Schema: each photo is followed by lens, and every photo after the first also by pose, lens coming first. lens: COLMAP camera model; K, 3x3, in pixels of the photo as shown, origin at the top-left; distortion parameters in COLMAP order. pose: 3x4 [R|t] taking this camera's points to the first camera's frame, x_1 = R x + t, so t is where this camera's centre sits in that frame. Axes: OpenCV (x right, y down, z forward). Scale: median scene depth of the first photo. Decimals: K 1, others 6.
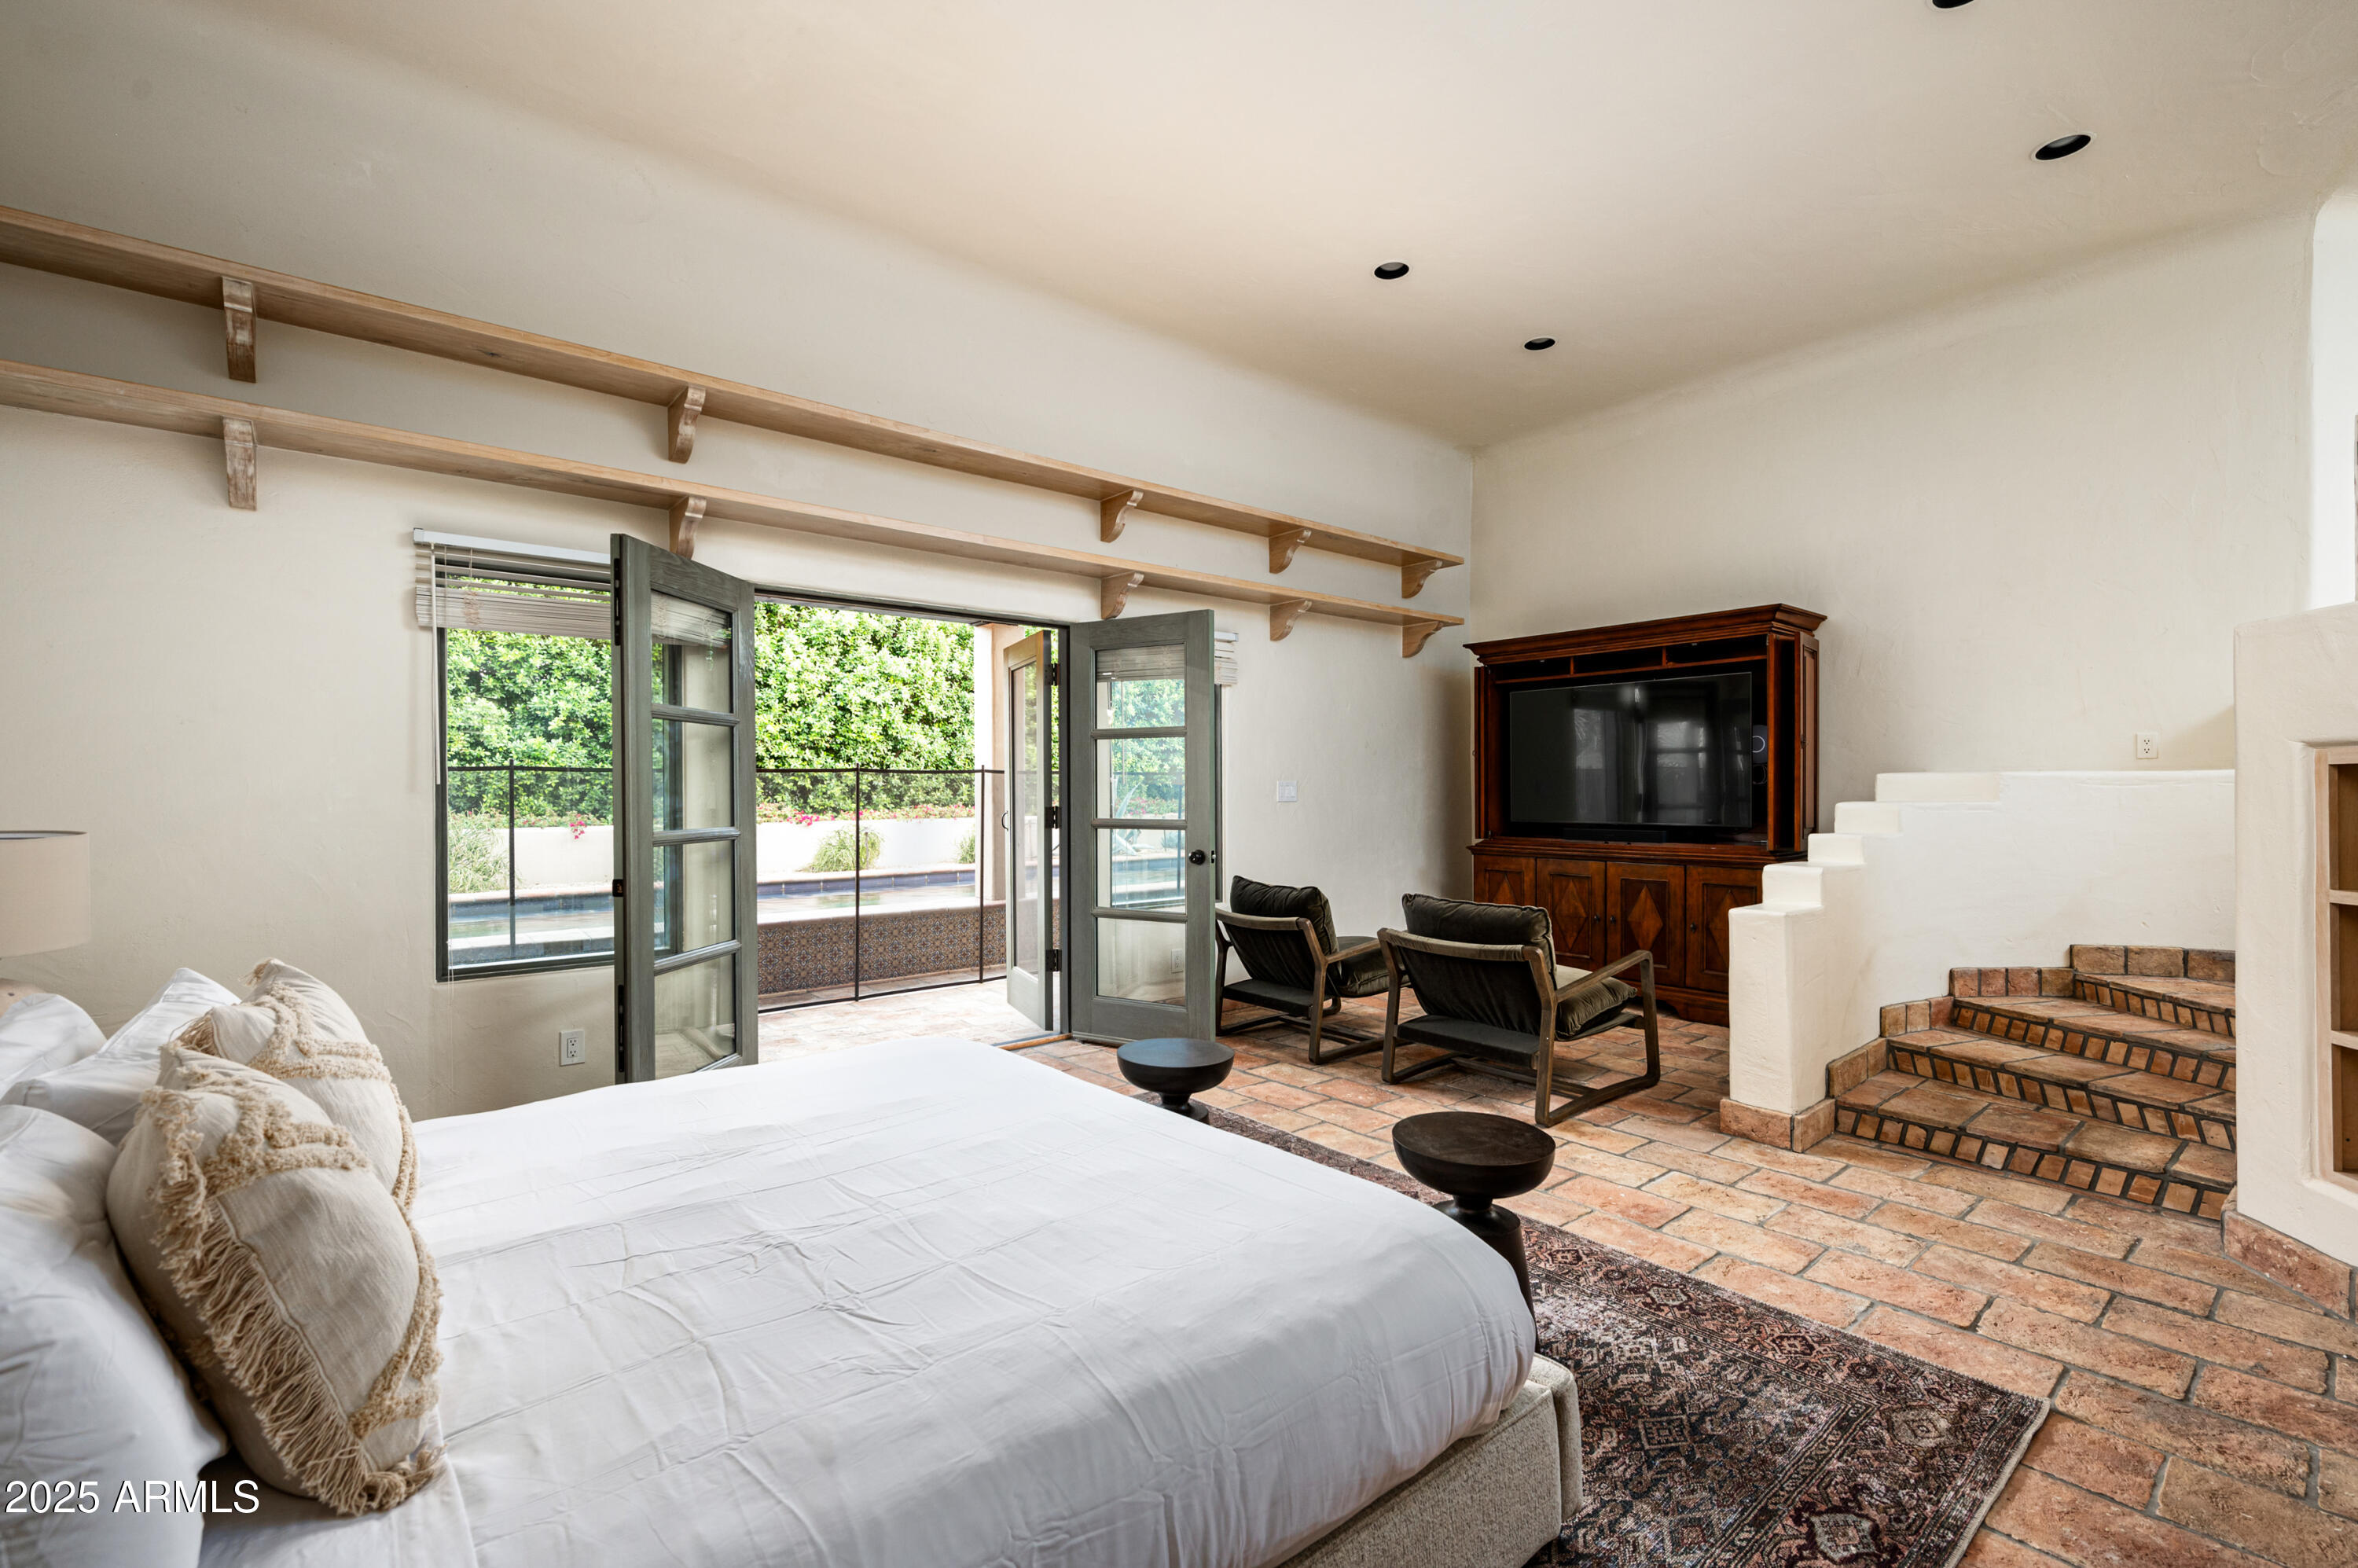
lens RADIAL K [[1041.5, 0, 1179.0], [0, 1041.5, 784.0], [0, 0, 1]] dist [0.000452, 0.000072]
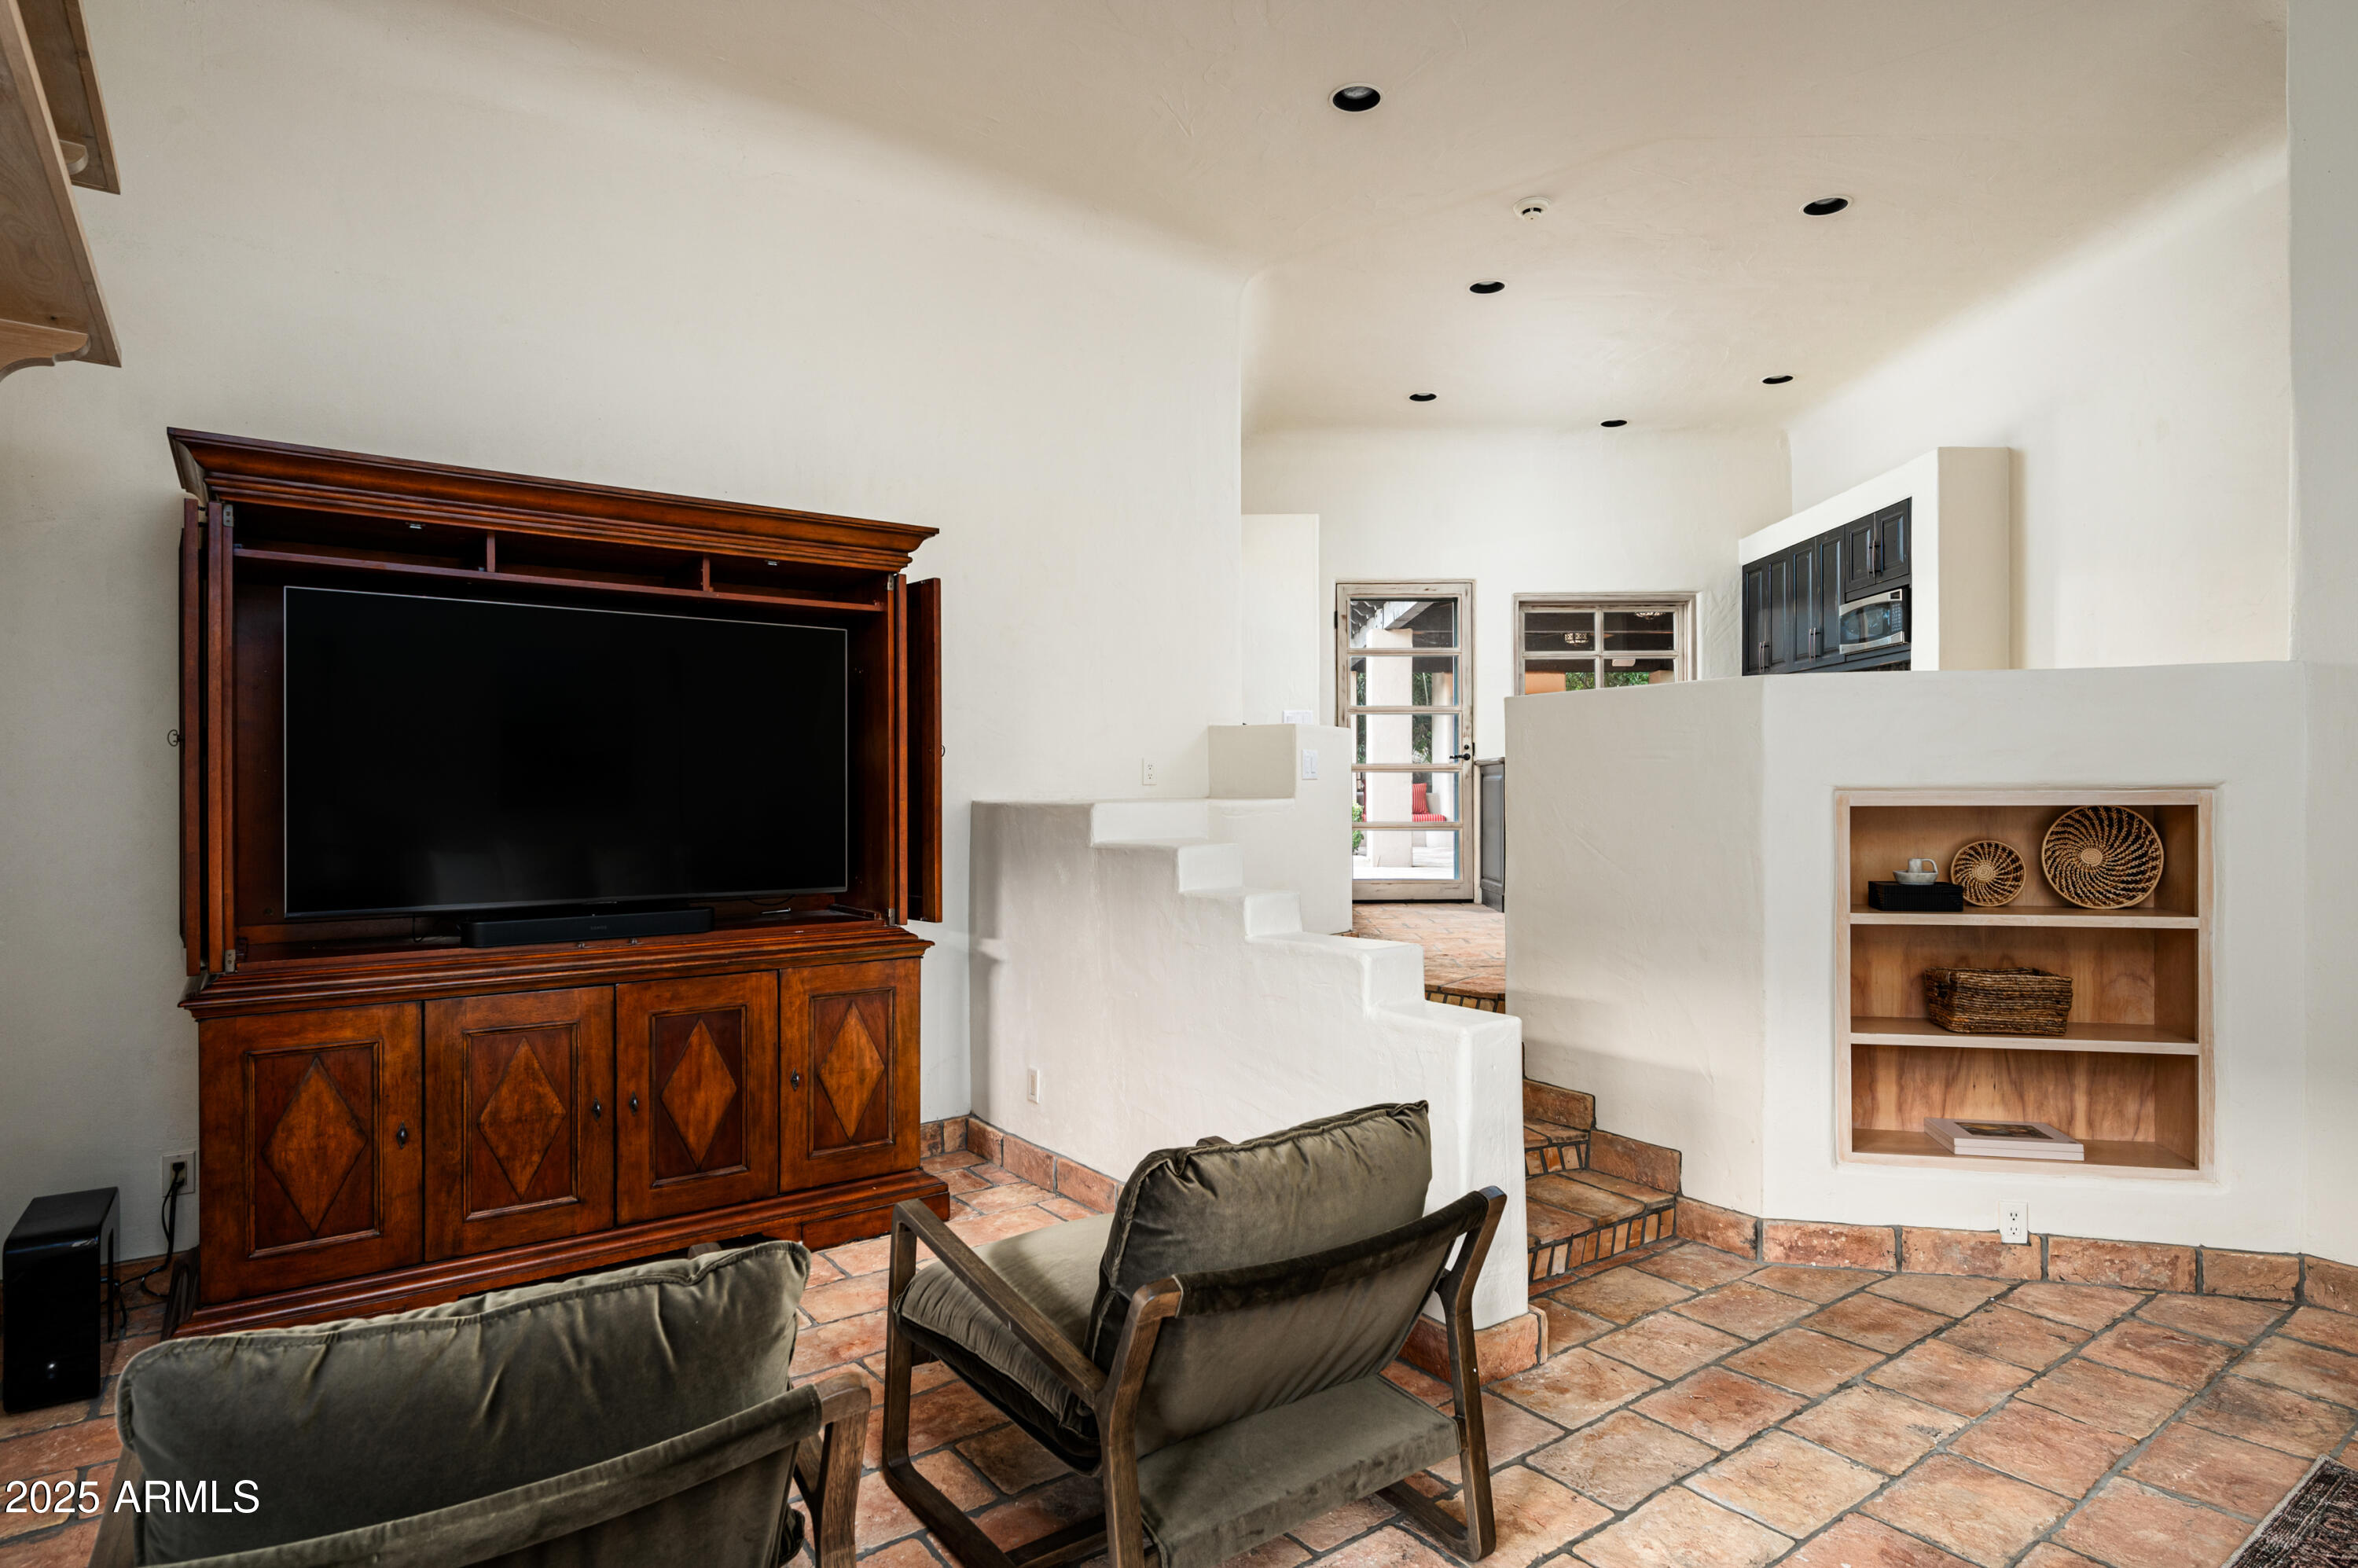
lens RADIAL K [[1266.5, 0, 1179.0], [0, 1266.5, 784.0], [0, 0, 1]] dist [-0.002080, 0.000776]
pose [[0.056826, 0.008989, 0.998344, -0.159438], [-0.000065, 0.999959, -0.009000, -0.012205], [-0.998384, 0.000447, 0.056824, 0.751194]]
